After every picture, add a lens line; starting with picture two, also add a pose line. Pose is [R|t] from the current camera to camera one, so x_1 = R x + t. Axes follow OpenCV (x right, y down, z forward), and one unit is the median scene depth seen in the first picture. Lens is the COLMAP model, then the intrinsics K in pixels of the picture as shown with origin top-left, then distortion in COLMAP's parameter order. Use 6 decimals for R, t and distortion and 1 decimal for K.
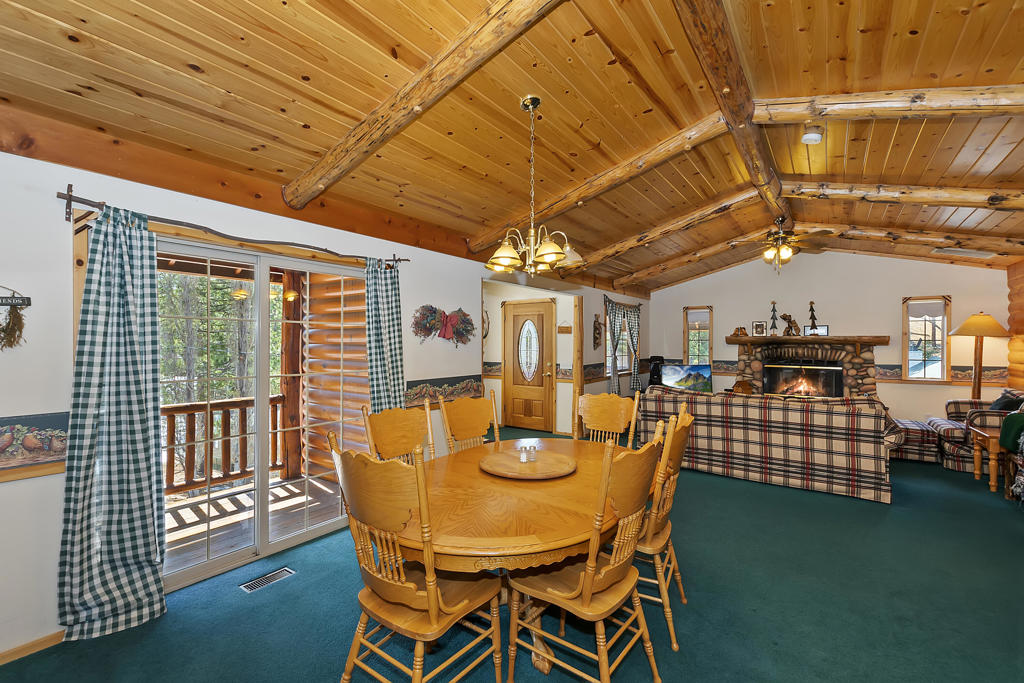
lens RADIAL K [[445.0, 0, 509.7], [0, 445.0, 343.3], [0, 0, 1]] dist [0.007106, -0.003338]
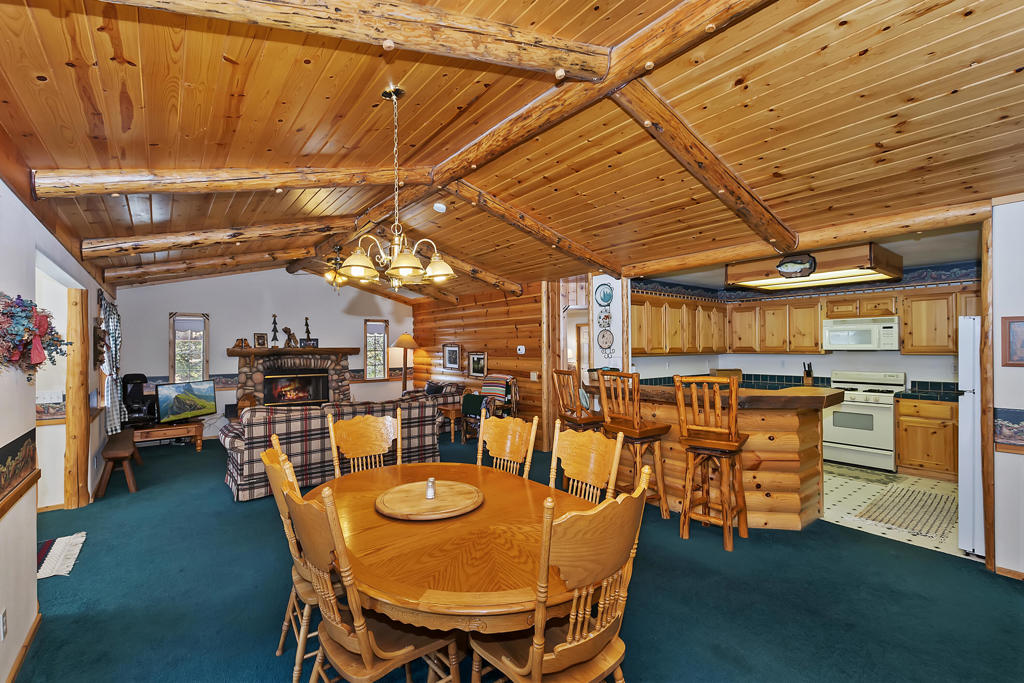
lens RADIAL K [[445.0, 0, 504.0], [0, 445.0, 343.3], [0, 0, 1]] dist [0.007106, -0.003338]
pose [[0.288991, 0.005626, 0.957315, -0.278843], [0.009707, 0.999914, -0.008807, -0.013270], [-0.957283, 0.011838, 0.288911, 0.204856]]
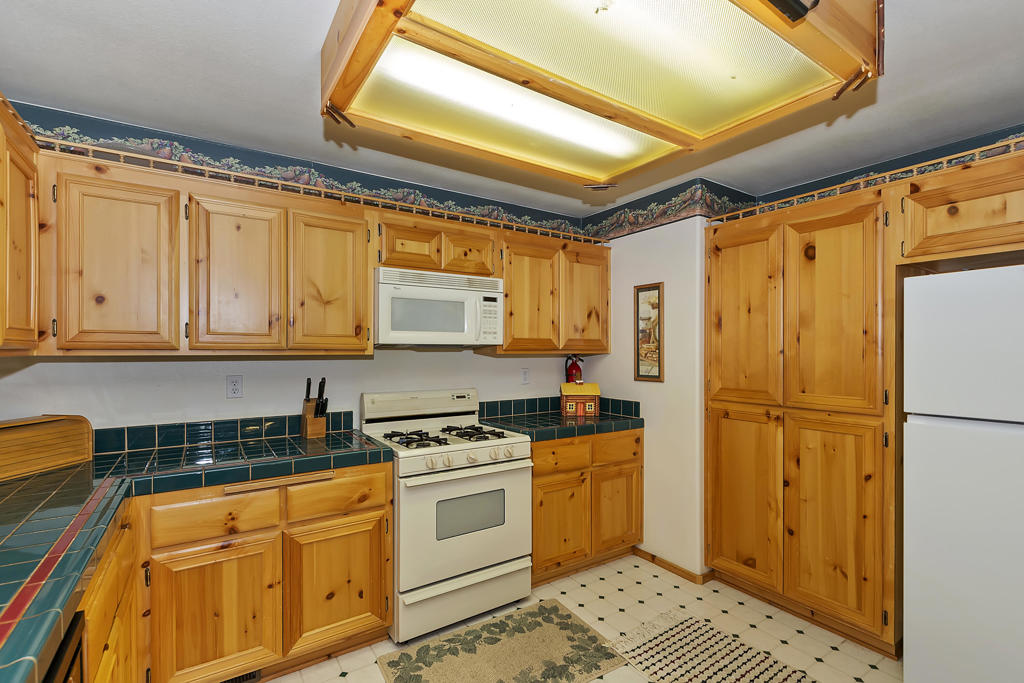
lens RADIAL K [[445.0, 0, 506.8], [0, 445.0, 351.7], [0, 0, 1]] dist [0.007106, -0.003338]
pose [[-0.929429, -0.005291, 0.368962, 0.515987], [-0.002372, 0.999962, 0.008364, 0.000425], [-0.368993, 0.006899, -0.929407, 0.140274]]
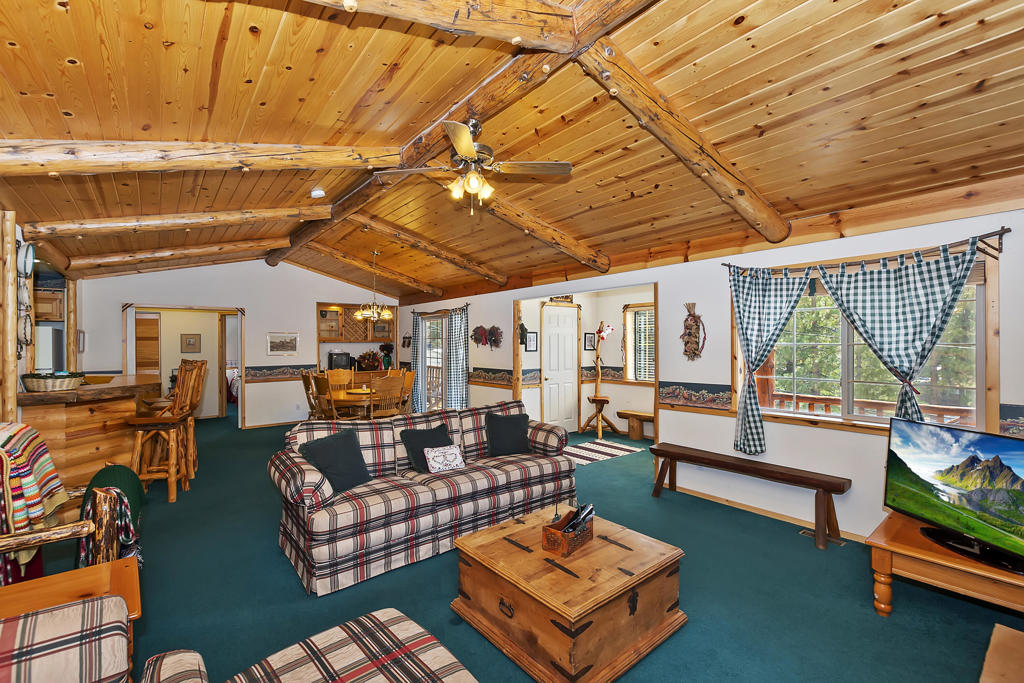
lens RADIAL K [[445.0, 0, 503.3], [0, 445.0, 341.6], [0, 0, 1]] dist [0.007106, -0.003338]
pose [[-0.288513, -0.001872, -0.957474, 0.856476], [0.001551, 0.999996, -0.002422, -0.010471], [0.957475, -0.002184, -0.288509, 0.923343]]
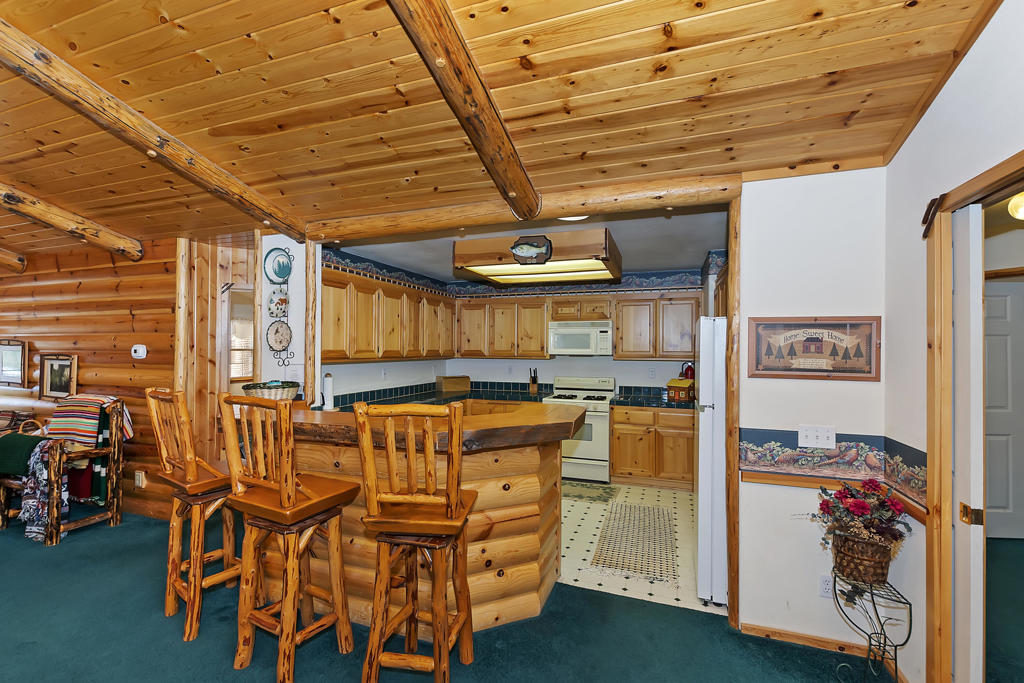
lens RADIAL K [[445.0, 0, 506.4], [0, 445.0, 343.0], [0, 0, 1]] dist [0.007106, -0.003338]
pose [[-0.272386, 0.010884, 0.962127, -0.016797], [-0.003005, 0.999922, -0.012162, -0.012738], [-0.962183, -0.006204, -0.272331, 0.151488]]
